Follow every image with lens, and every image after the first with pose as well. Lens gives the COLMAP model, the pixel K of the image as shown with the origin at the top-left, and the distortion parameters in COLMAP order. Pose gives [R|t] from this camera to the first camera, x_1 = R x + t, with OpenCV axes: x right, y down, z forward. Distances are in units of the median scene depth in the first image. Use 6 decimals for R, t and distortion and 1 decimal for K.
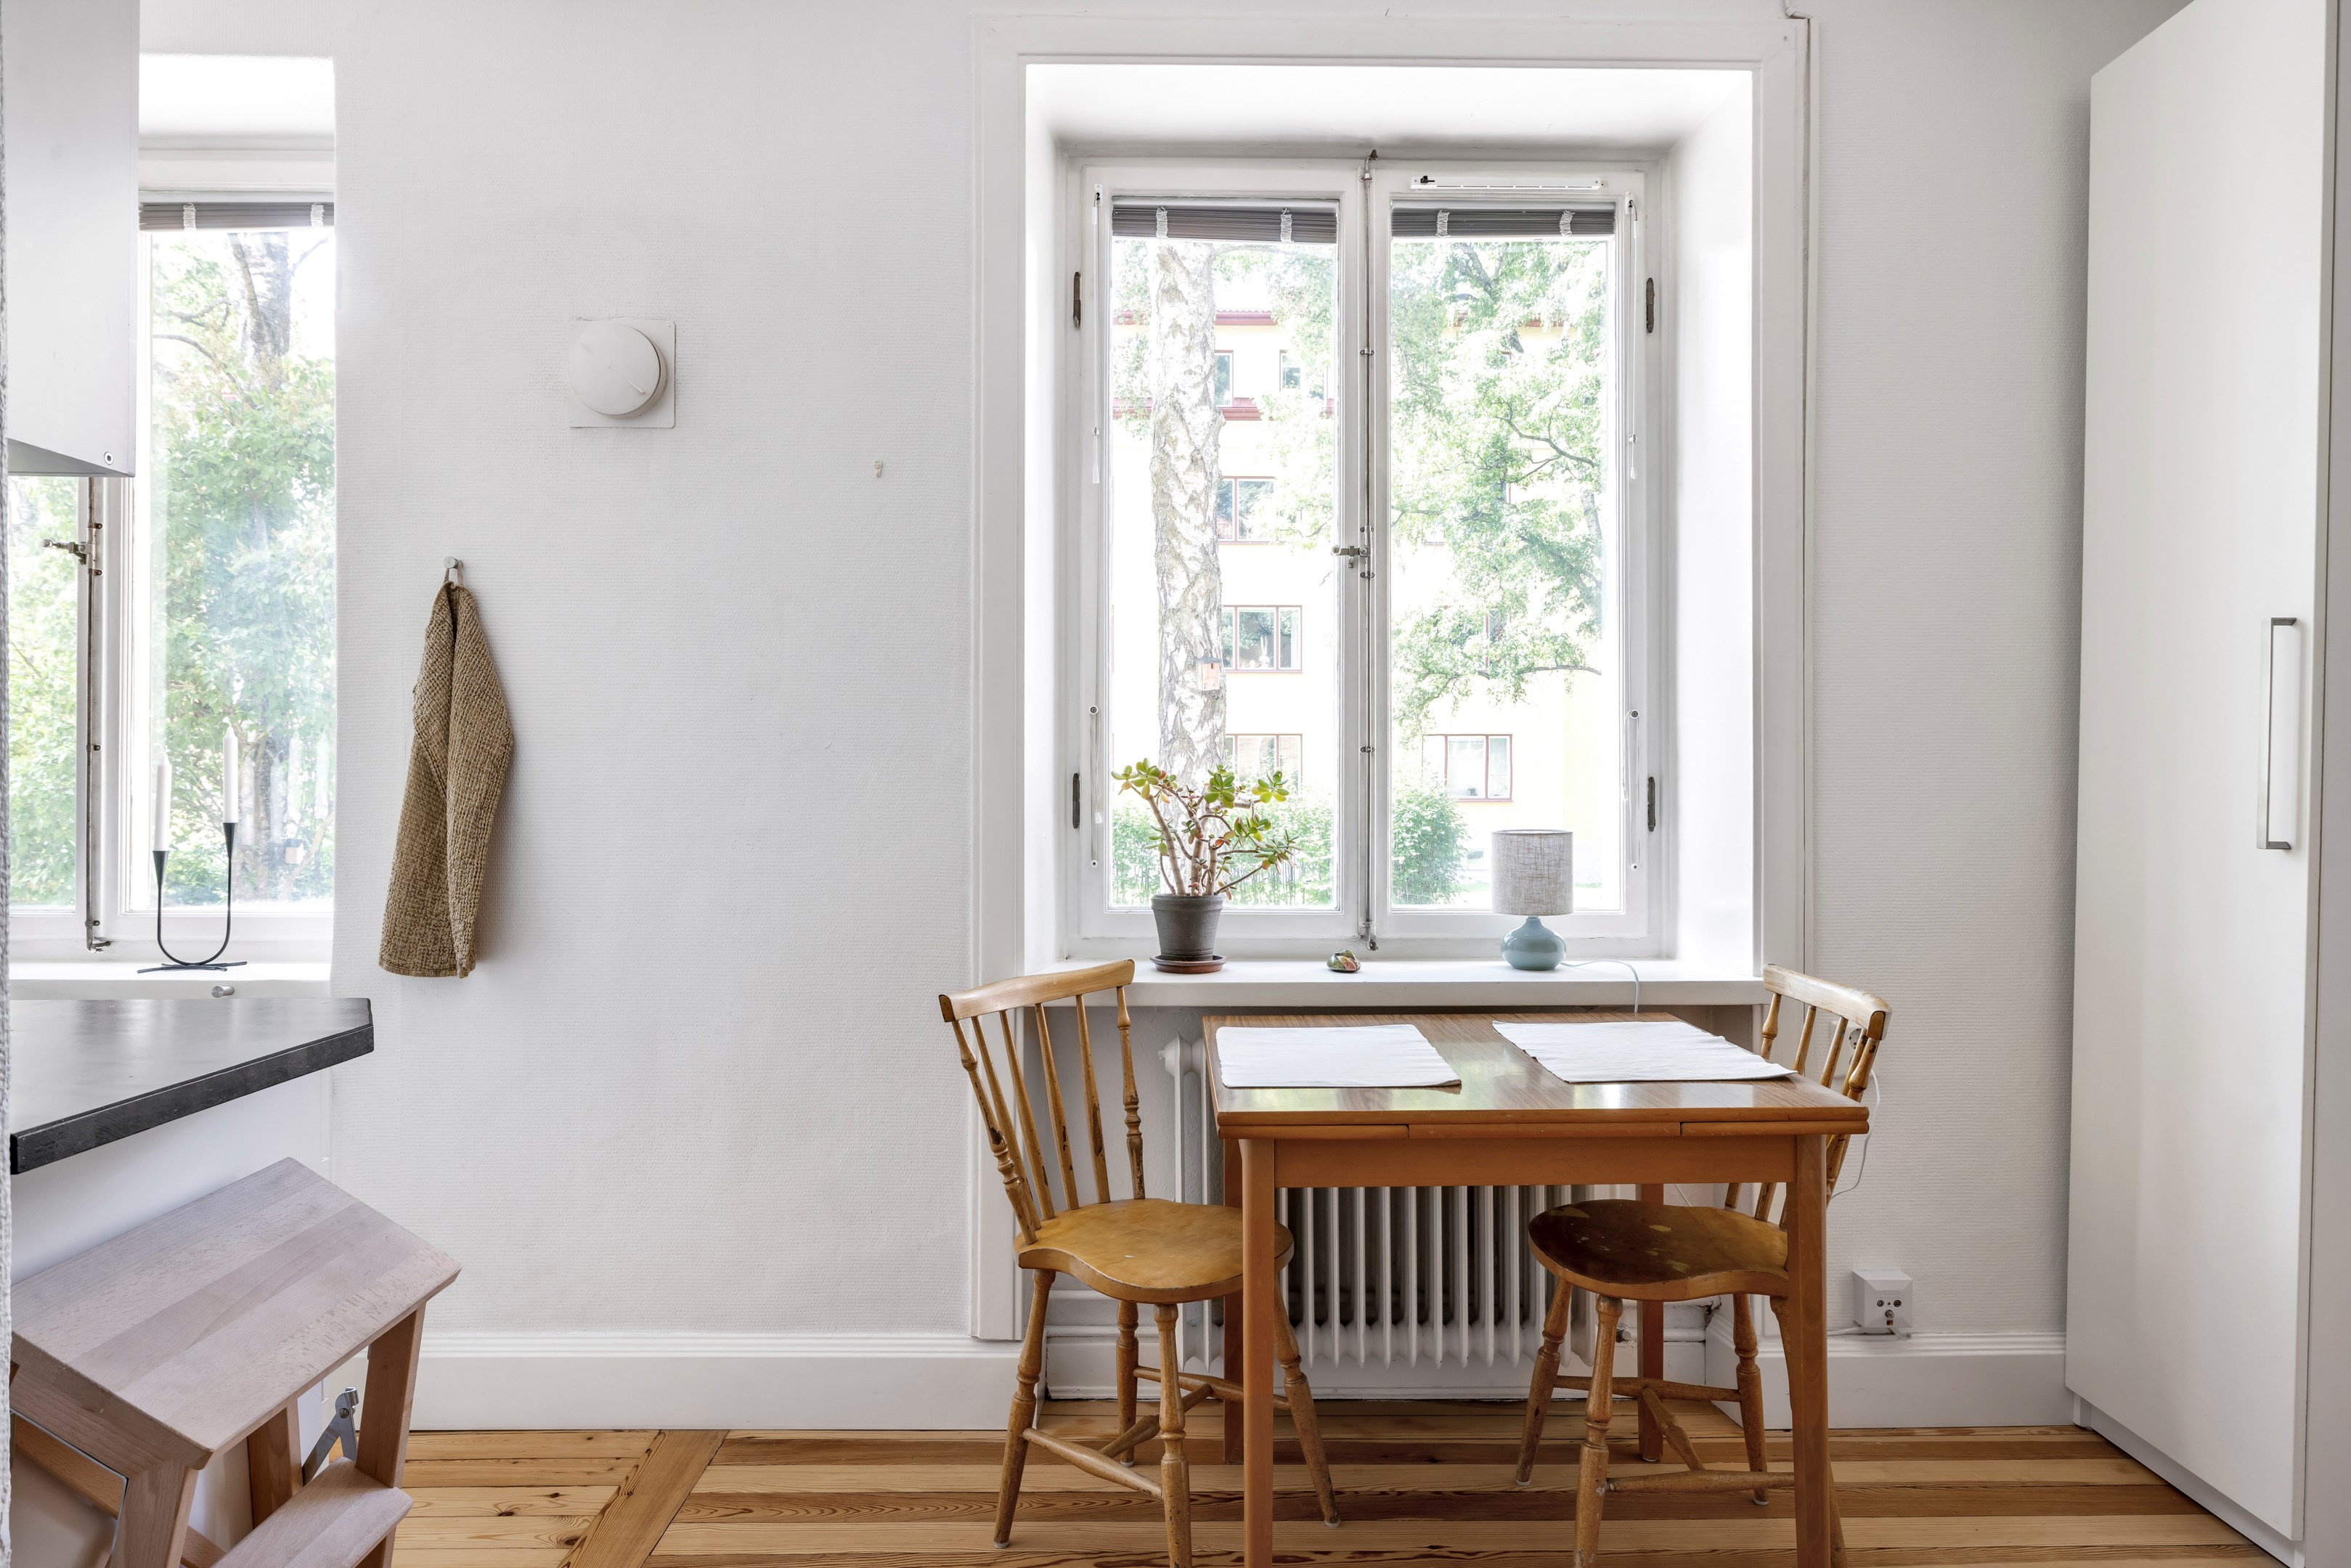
lens RADIAL K [[1388.0, 0, 1175.5], [0, 1388.0, 784.0], [0, 0, 1]] dist [0.002257, 0.000230]
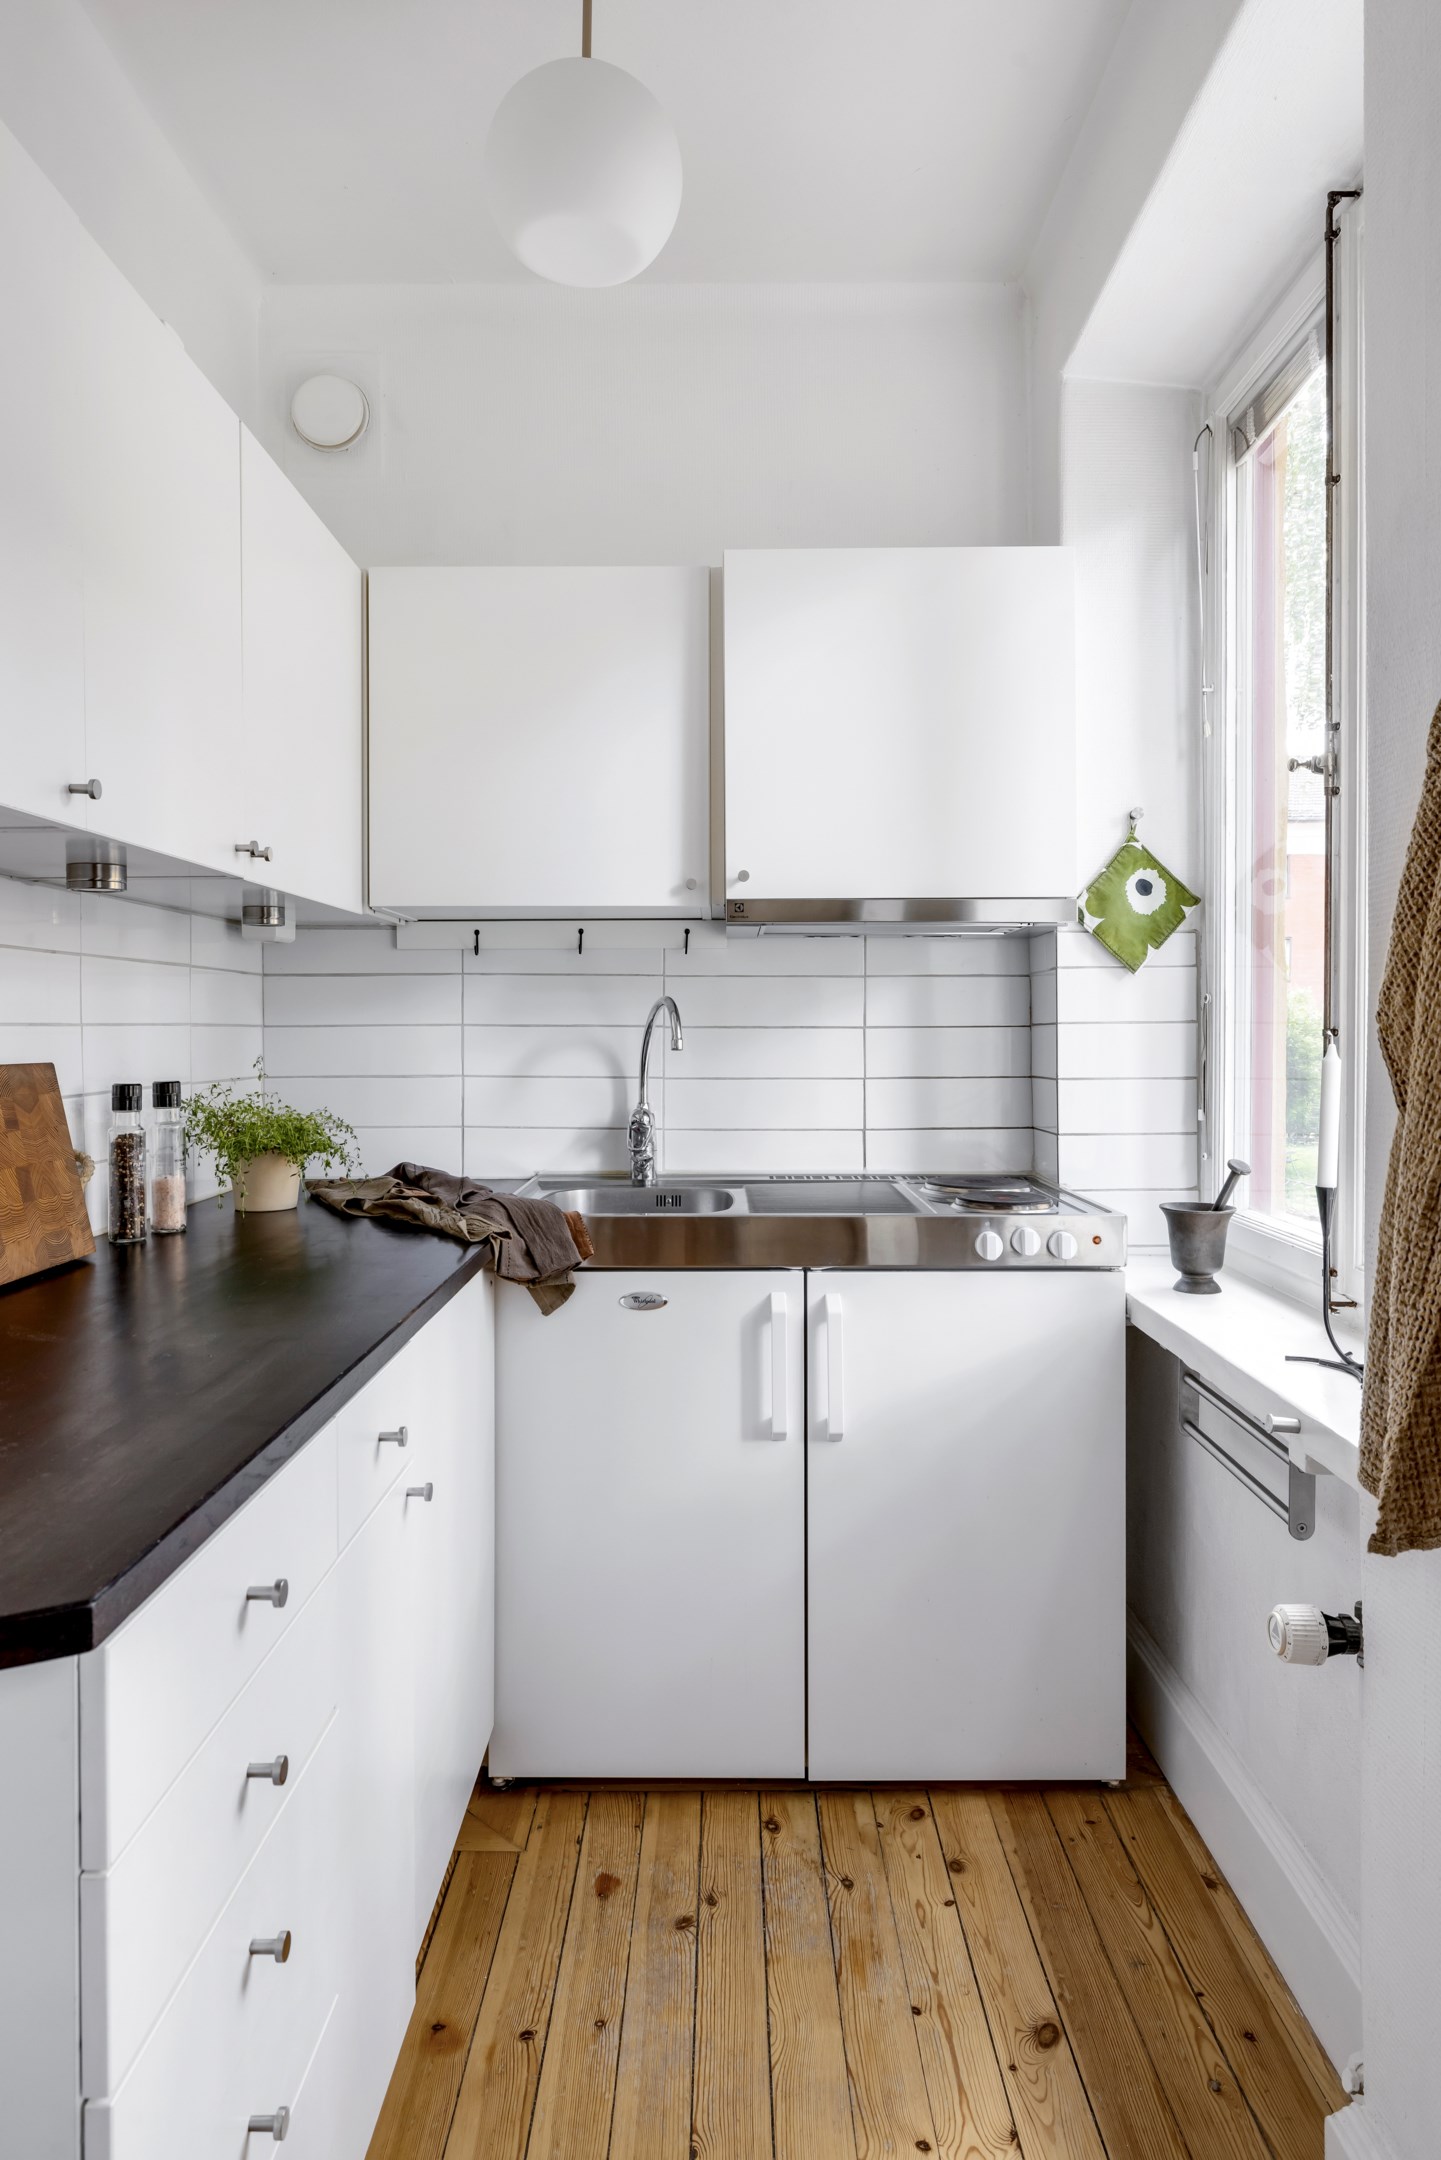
lens RADIAL K [[1349.2, 0, 711.4], [0, 1349.2, 1042.8], [0, 0, 1]] dist [-0.004293, 0.002069]
pose [[-0.023005, 0.007687, -0.999706, -0.068365], [-0.001254, 0.999969, 0.007717, -0.027238], [0.999735, 0.001431, -0.022994, 0.720184]]
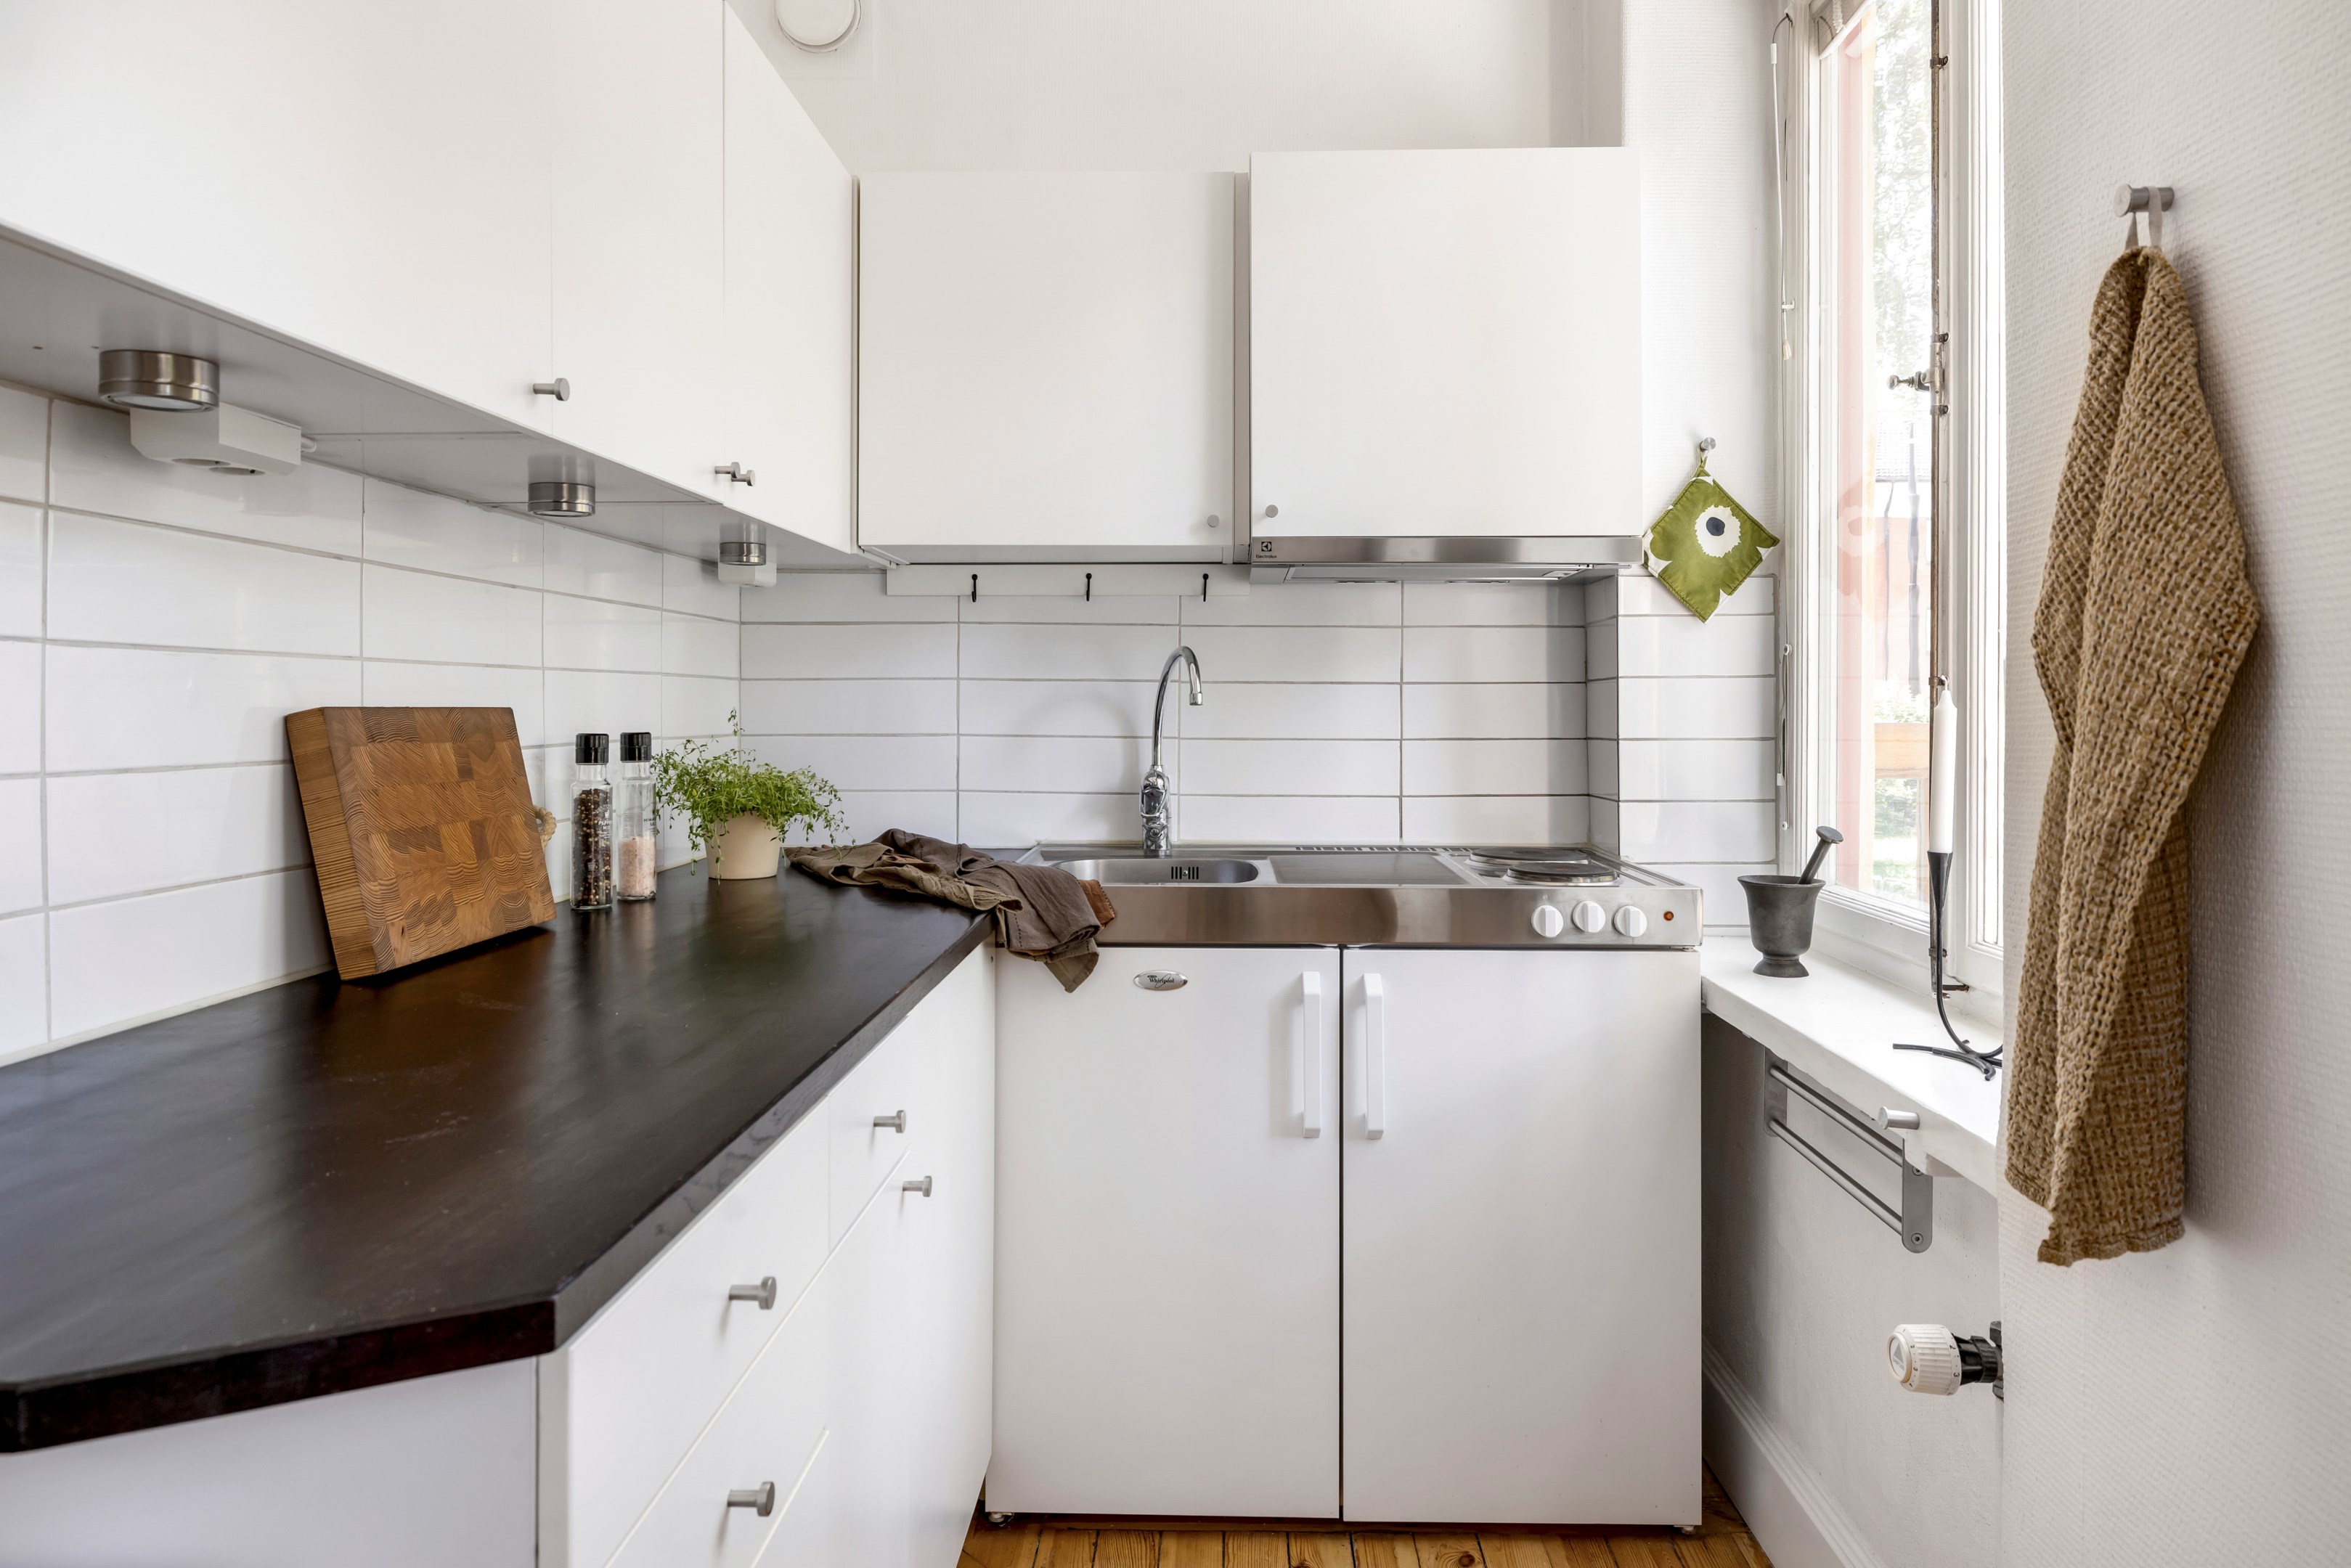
lens RADIAL K [[1451.2, 0, 1185.8], [0, 1451.2, 702.3], [0, 0, 1]] dist [-0.001948, -0.000614]
pose [[-0.041321, -0.004857, -0.999134, -0.094183], [-0.005455, 0.999974, -0.004636, -0.012136], [0.999131, 0.005259, -0.041346, 0.705884]]
